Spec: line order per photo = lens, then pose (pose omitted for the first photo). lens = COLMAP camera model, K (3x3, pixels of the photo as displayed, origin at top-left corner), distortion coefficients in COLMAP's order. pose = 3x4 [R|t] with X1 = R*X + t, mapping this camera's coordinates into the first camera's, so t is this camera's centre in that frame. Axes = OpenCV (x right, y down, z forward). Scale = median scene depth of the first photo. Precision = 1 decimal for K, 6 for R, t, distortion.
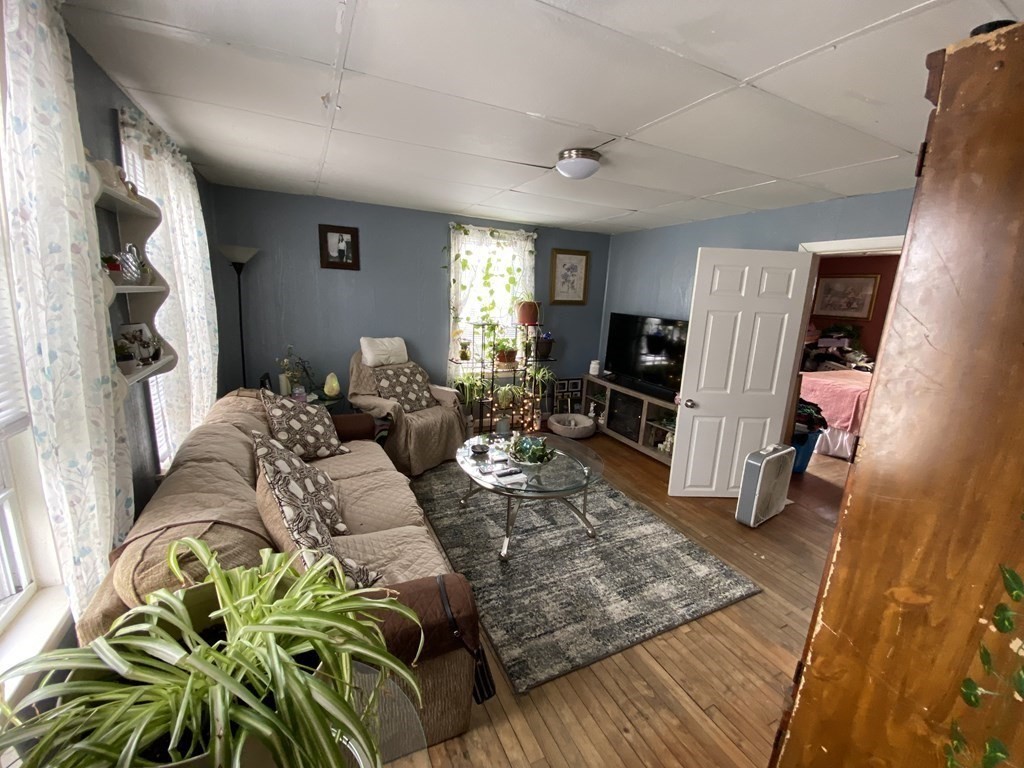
lens RADIAL K [[422.4, 0, 512.0], [0, 422.4, 384.0], [0, 0, 1]] dist [-0.002043, -0.000211]
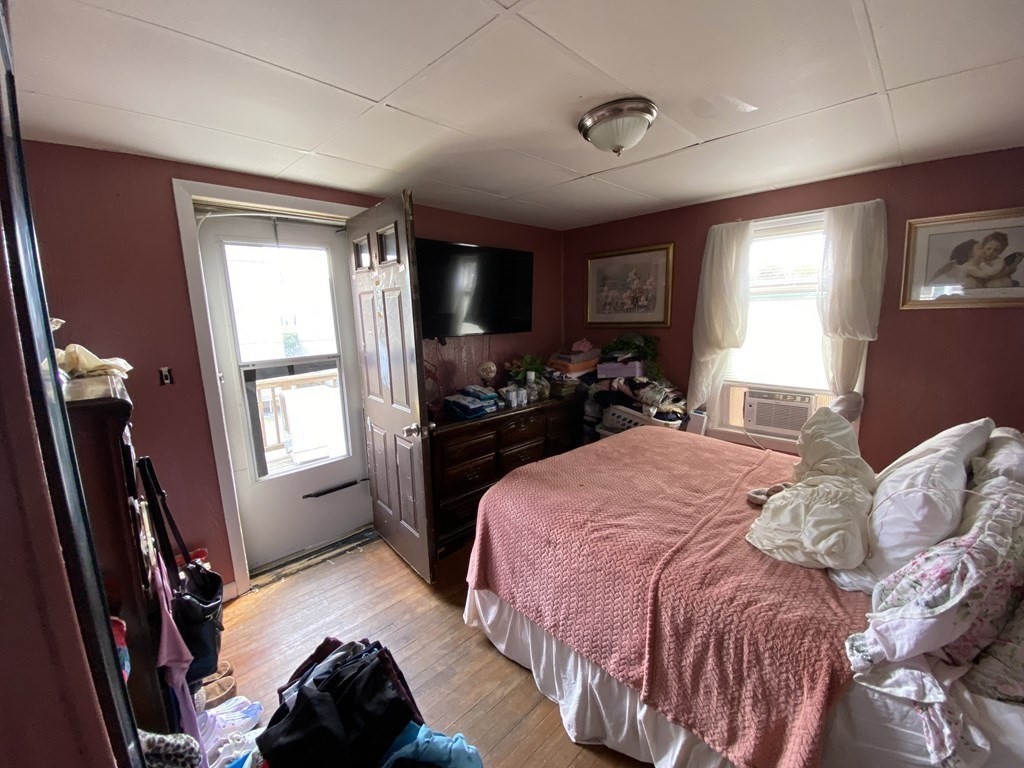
lens RADIAL K [[410.7, 0, 512.0], [0, 410.7, 384.0], [0, 0, 1]] dist [0.045211, -0.035058]
pose [[0.947522, -0.118520, 0.296910, 0.472104], [0.132757, 0.990748, -0.028176, -0.084507], [-0.290823, 0.066115, 0.954490, 0.531972]]
